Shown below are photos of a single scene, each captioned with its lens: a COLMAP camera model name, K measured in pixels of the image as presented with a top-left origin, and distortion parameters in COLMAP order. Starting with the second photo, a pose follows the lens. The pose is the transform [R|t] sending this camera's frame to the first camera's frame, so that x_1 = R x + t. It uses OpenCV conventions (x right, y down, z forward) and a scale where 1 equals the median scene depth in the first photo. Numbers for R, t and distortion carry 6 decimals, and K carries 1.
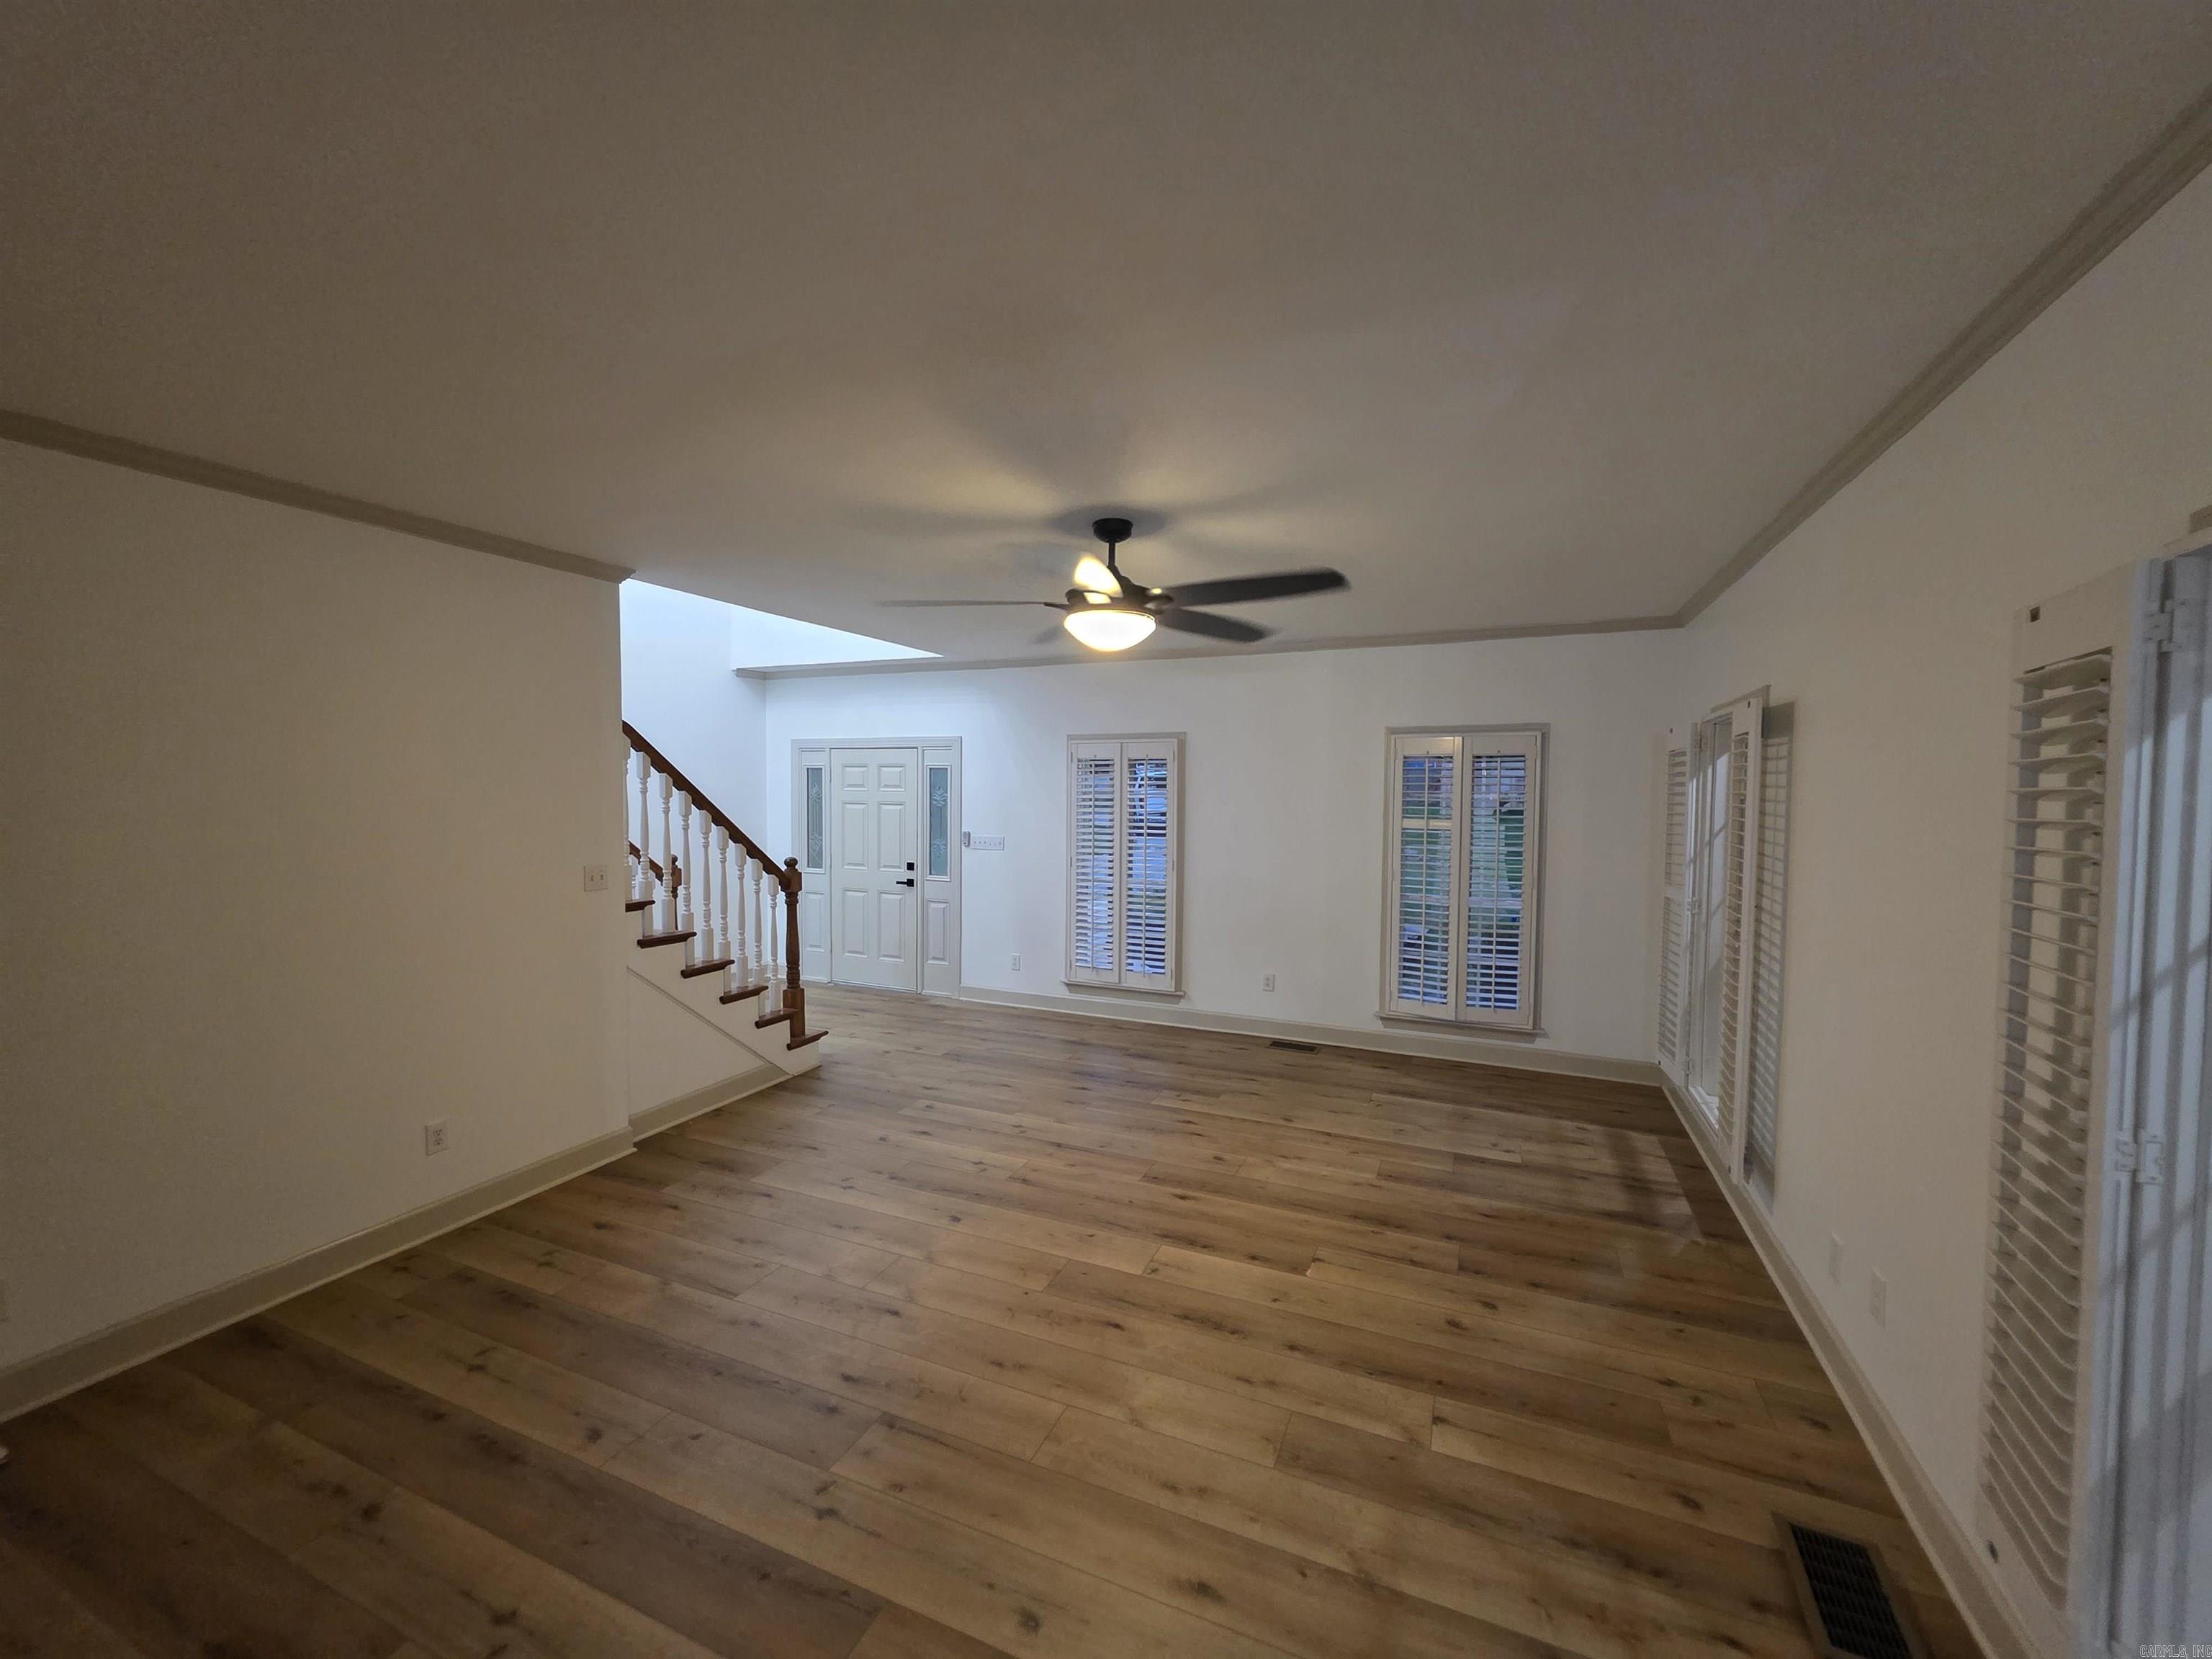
lens RADIAL K [[881.8, 0, 1106.5], [0, 881.8, 825.5], [0, 0, 1]] dist [0.001886, -0.000260]
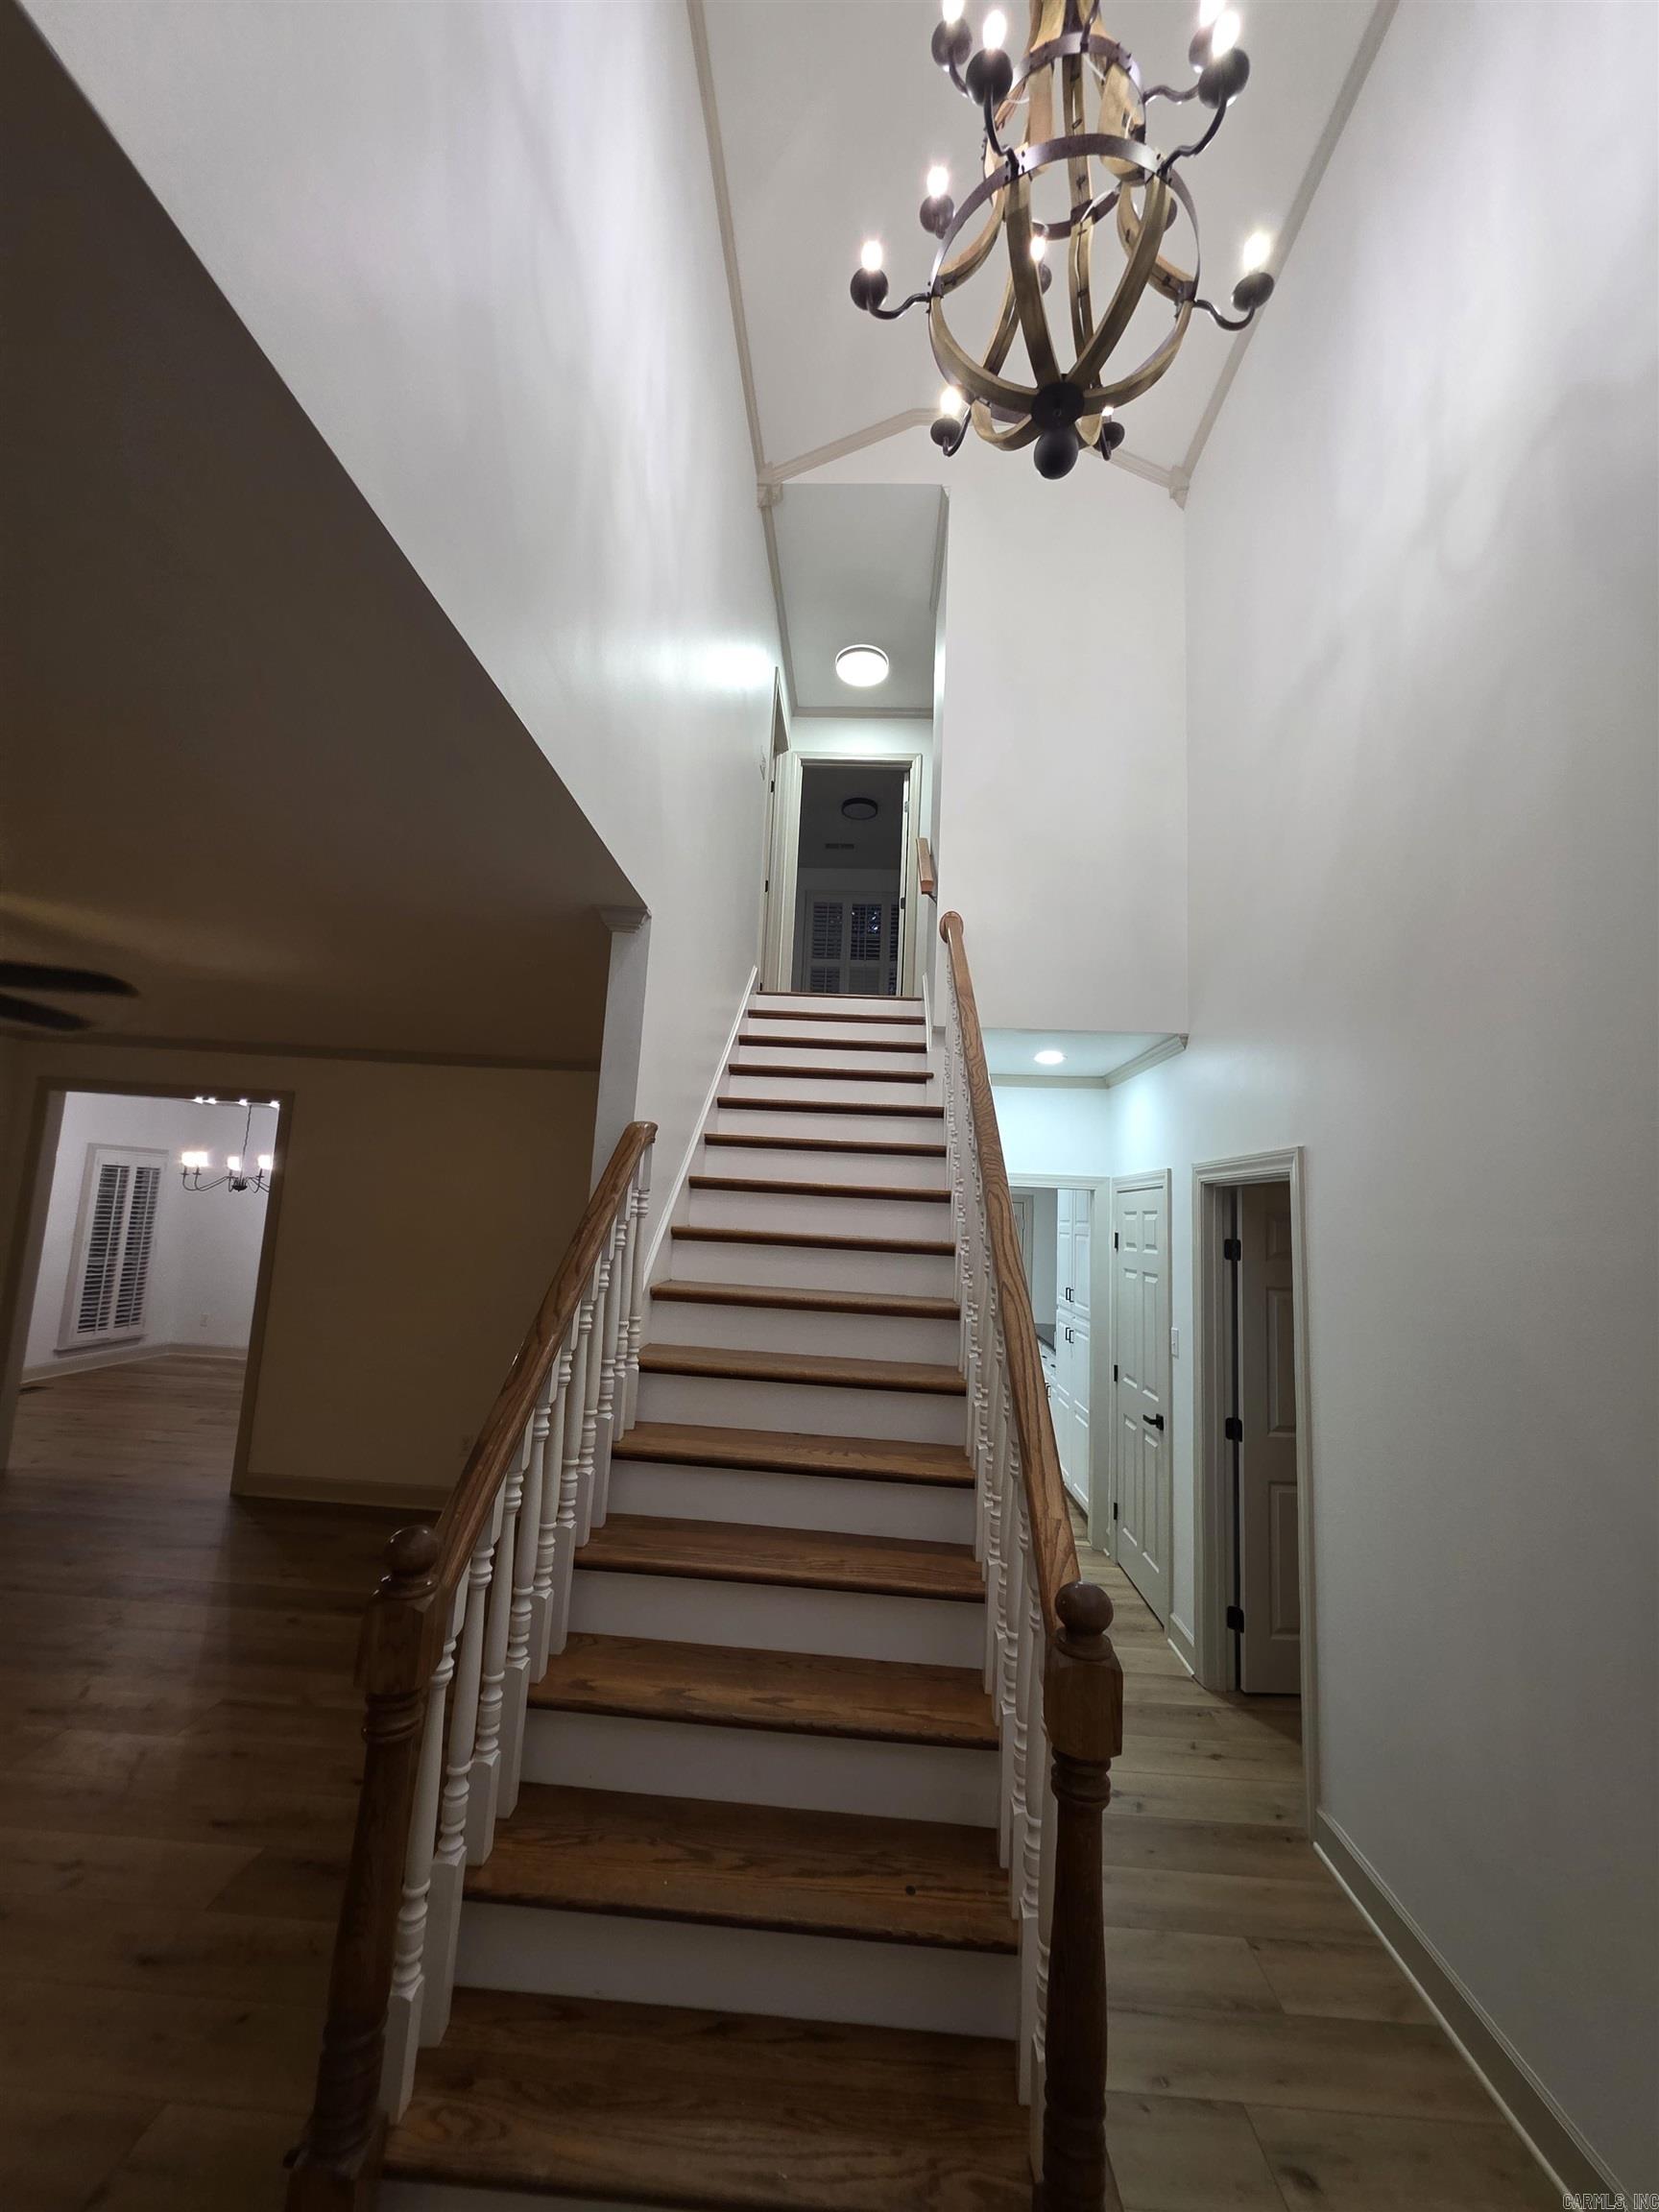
lens RADIAL K [[881.8, 0, 829.5], [0, 881.8, 1106.0], [0, 0, 1]] dist [0.001886, -0.000260]
pose [[-0.931390, -0.094684, -0.351493, -0.449393], [-0.067563, 0.993767, -0.088669, -0.083852], [0.357698, -0.058837, -0.931982, 1.557053]]
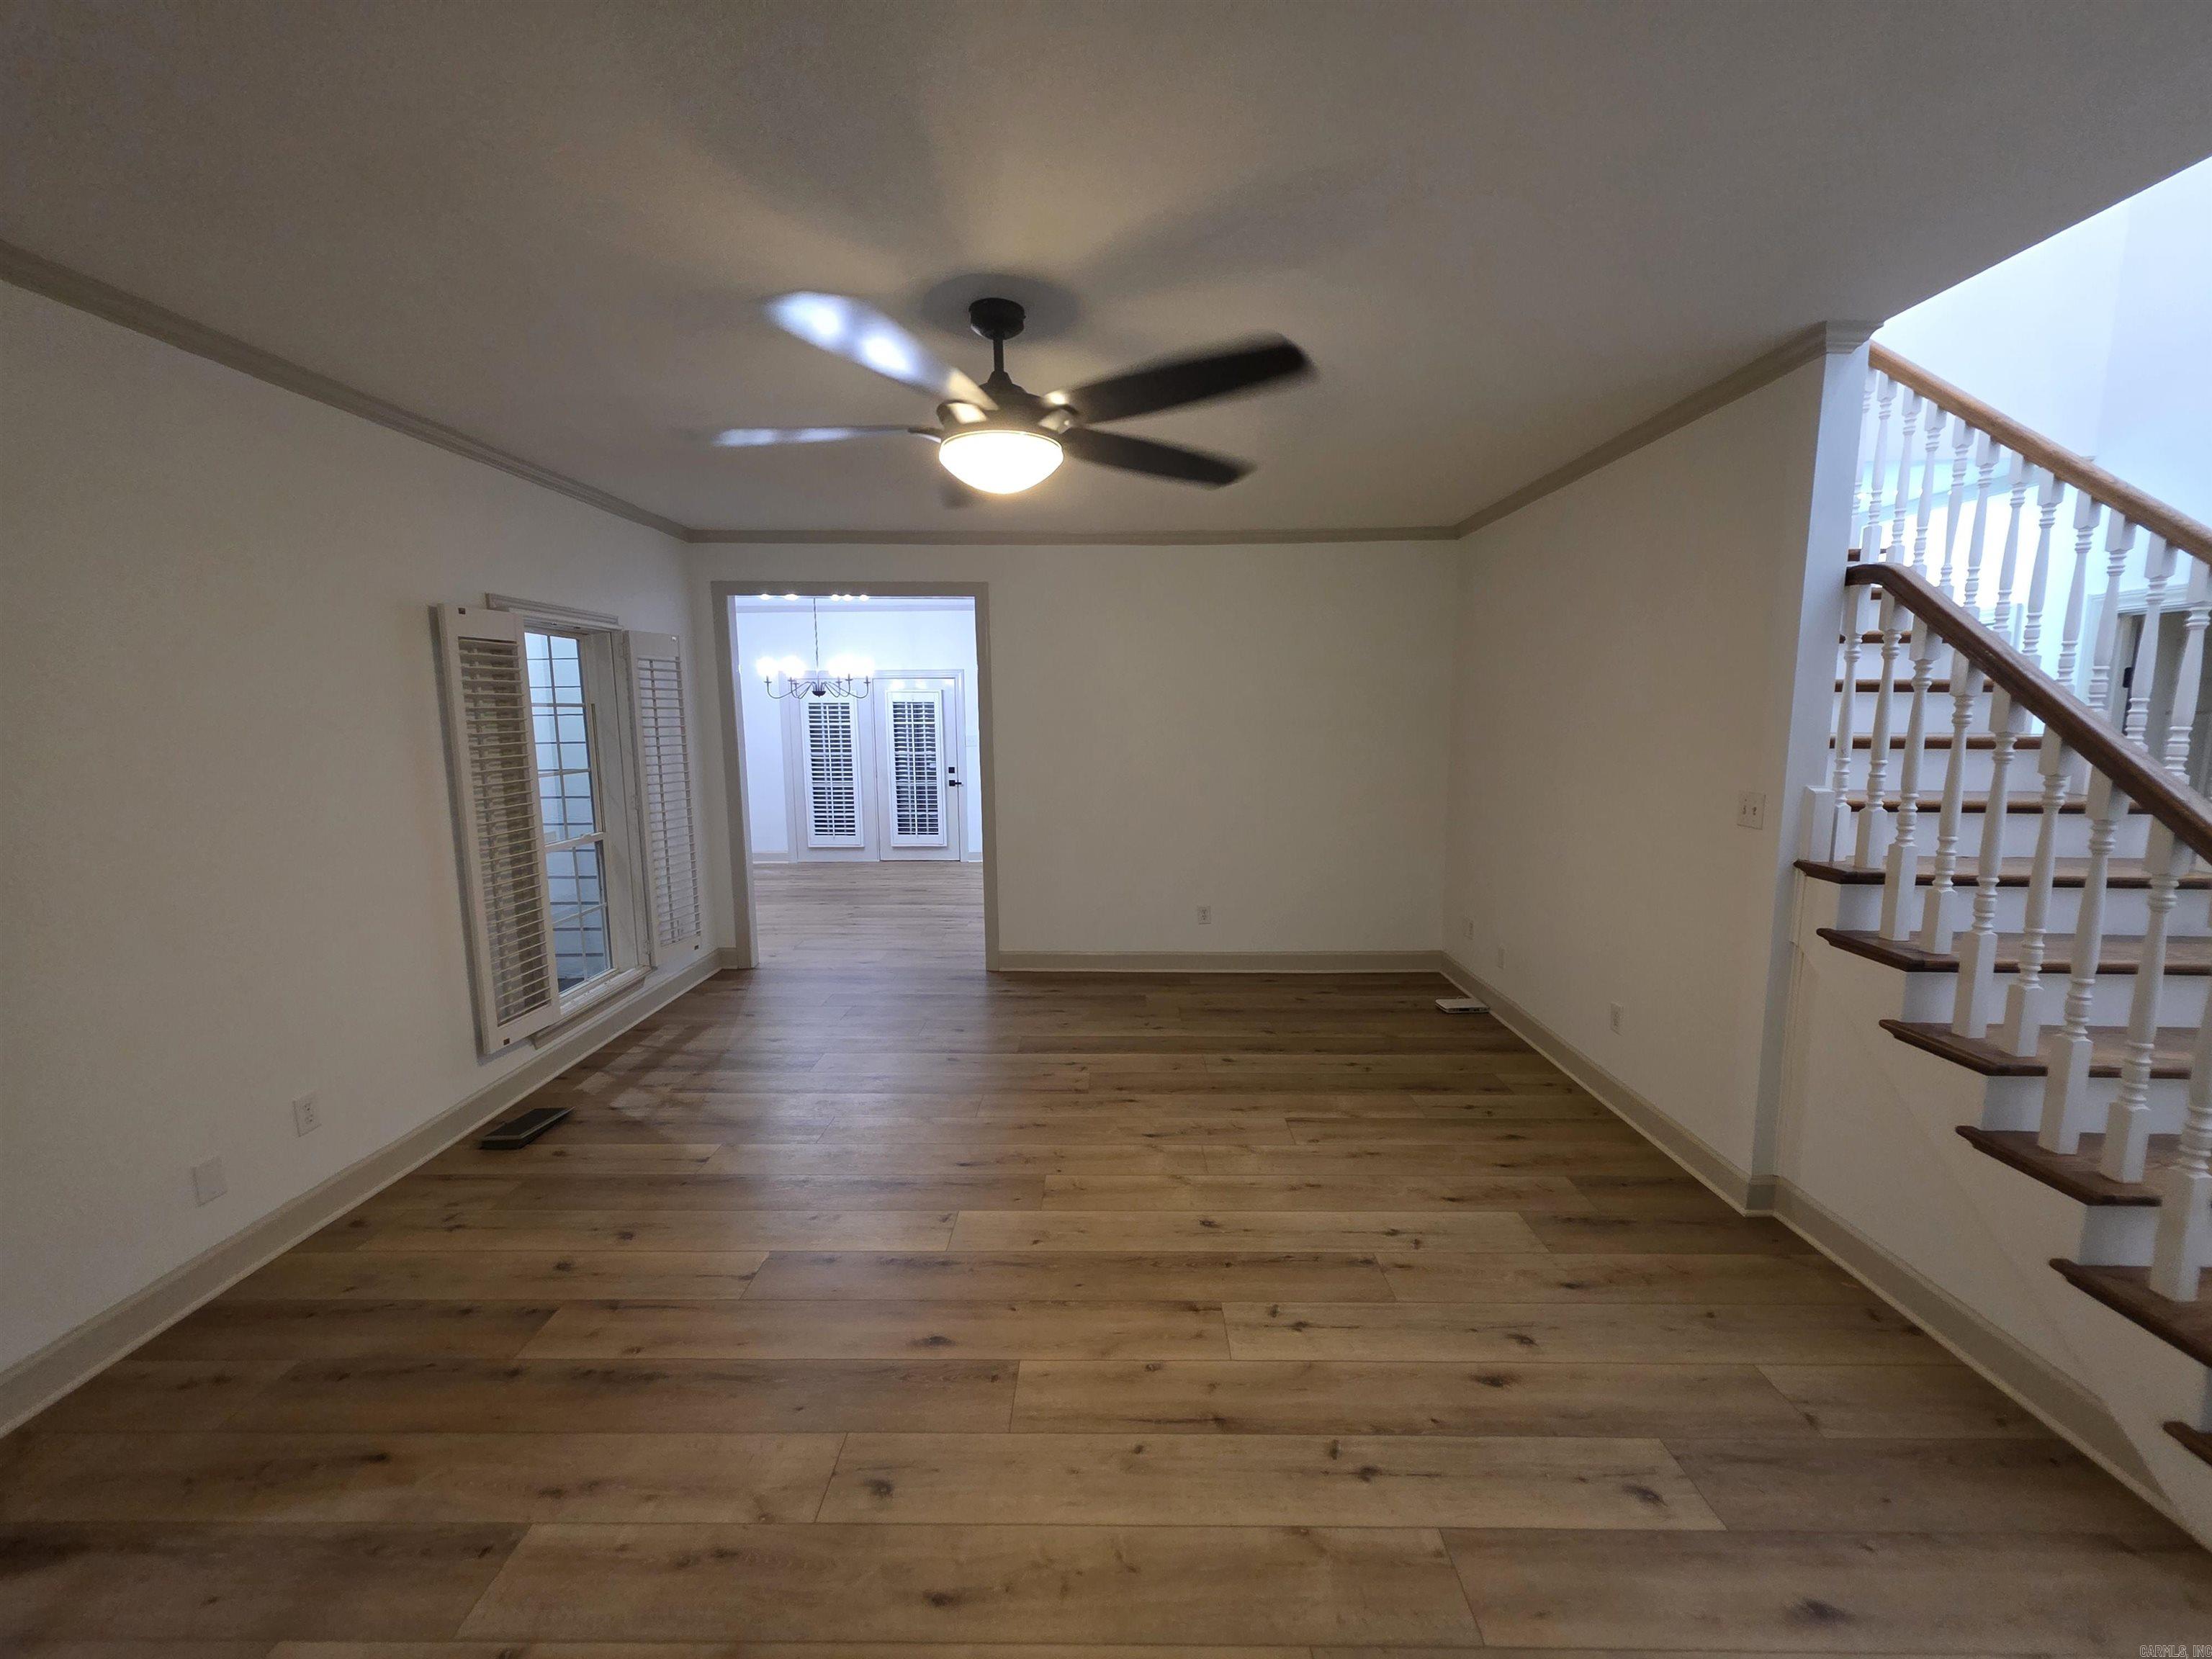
lens RADIAL K [[879.6, 0, 1102.9], [0, 879.6, 827.1], [0, 0, 1]] dist [0.001837, -0.000186]
pose [[-0.922132, 0.052004, -0.383364, 0.167216], [-0.013745, 0.985895, 0.166801, -0.035251], [0.386631, 0.159082, -0.908411, 1.317113]]
